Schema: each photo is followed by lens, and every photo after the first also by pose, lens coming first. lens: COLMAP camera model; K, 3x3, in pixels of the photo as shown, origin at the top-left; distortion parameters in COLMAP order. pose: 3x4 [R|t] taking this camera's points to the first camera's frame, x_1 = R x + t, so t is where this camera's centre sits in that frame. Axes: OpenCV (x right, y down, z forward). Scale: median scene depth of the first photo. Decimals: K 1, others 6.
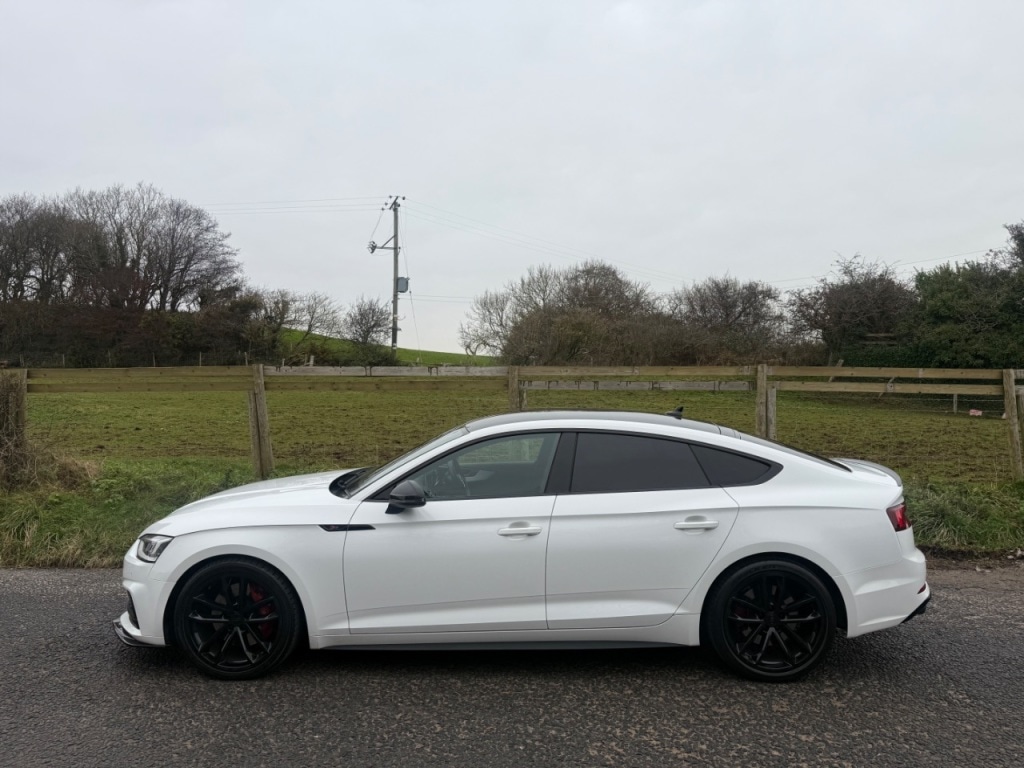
lens RADIAL K [[718.1, 0, 516.5], [0, 718.1, 375.6], [0, 0, 1]] dist [0.035702, -0.040504]
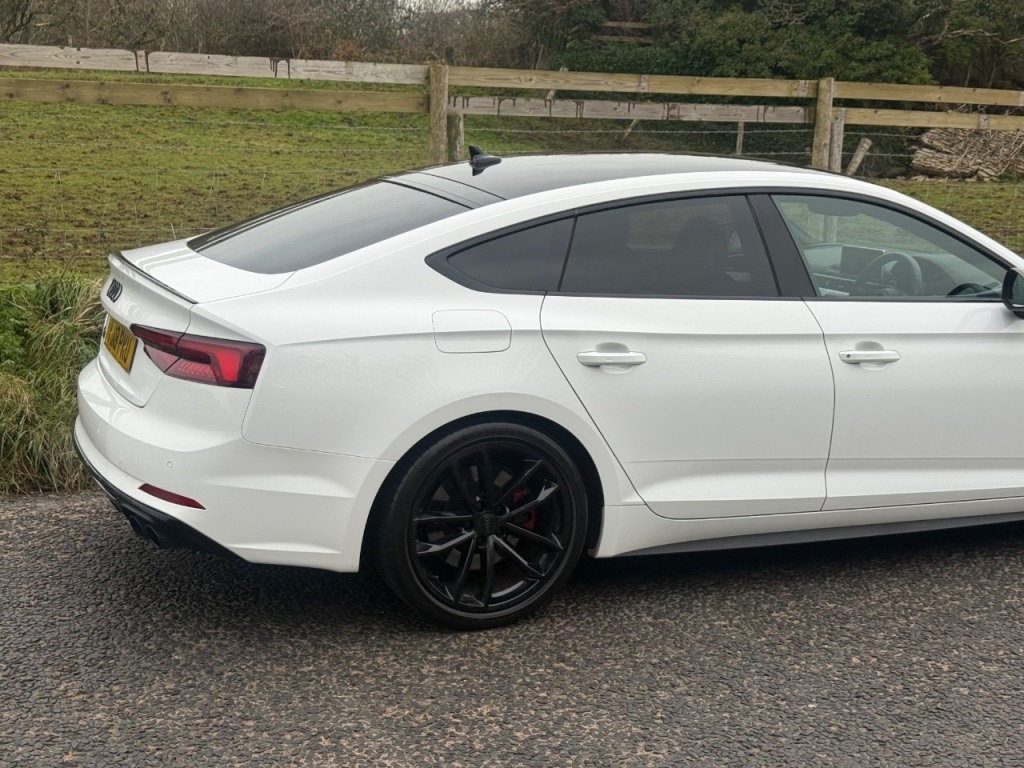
lens RADIAL K [[1416.9, 0, 519.1], [0, 1416.9, 387.4], [0, 0, 1]] dist [0.110794, 0.000000]
pose [[0.883780, -0.064593, 0.463423, -0.431121], [-0.033109, 0.979309, 0.199641, 0.006678], [-0.466730, -0.191783, 0.863356, 0.062870]]
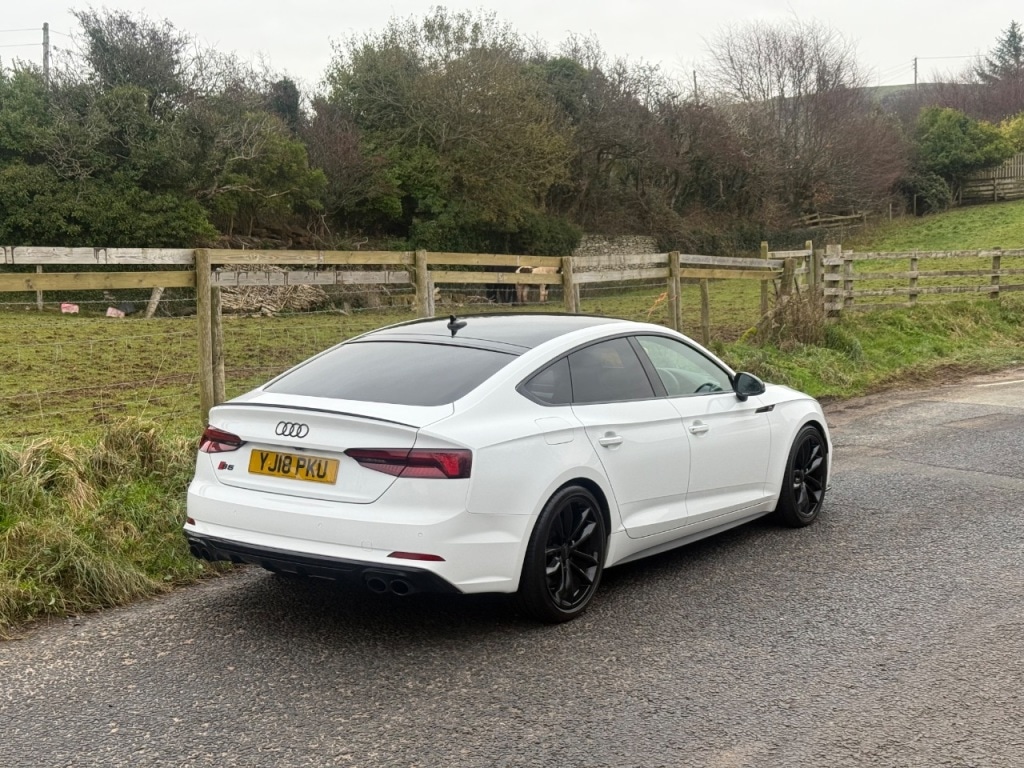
lens RADIAL K [[1416.9, 0, 504.1], [0, 1416.9, 379.1], [0, 0, 1]] dist [0.110794, 0.000000]
pose [[0.493940, -0.072259, 0.866488, -0.961278], [-0.011384, 0.995918, 0.089542, -0.014162], [-0.869421, -0.054093, 0.491101, 0.147078]]
